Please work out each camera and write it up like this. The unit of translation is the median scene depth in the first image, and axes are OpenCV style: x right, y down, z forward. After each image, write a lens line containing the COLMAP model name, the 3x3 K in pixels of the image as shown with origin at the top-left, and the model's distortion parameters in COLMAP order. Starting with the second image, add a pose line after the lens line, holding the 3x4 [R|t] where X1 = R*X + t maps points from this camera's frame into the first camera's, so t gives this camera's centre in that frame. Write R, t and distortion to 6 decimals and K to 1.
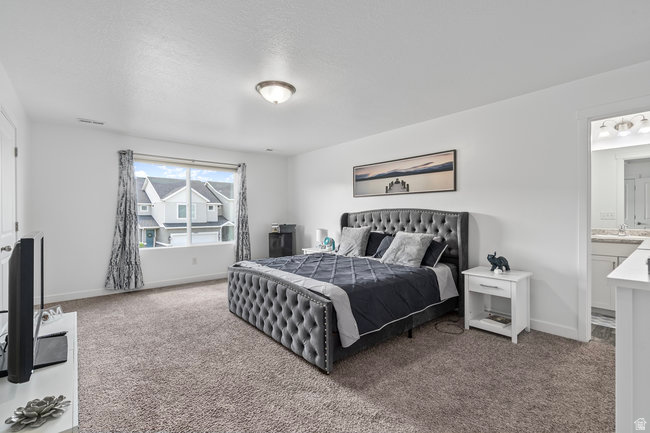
lens RADIAL K [[292.7, 0, 324.3], [0, 292.7, 215.3], [0, 0, 1]] dist [-0.003364, 0.001280]
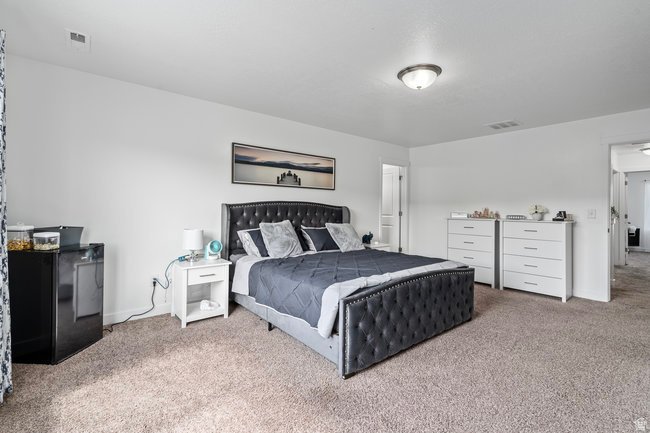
lens RADIAL K [[292.7, 0, 321.9], [0, 292.7, 211.5], [0, 0, 1]] dist [-0.003364, 0.001280]
pose [[0.019074, -0.010050, 0.999768, -0.731701], [-0.005400, 0.999934, 0.010155, 0.000618], [-0.999803, -0.005592, 0.019018, 0.868701]]
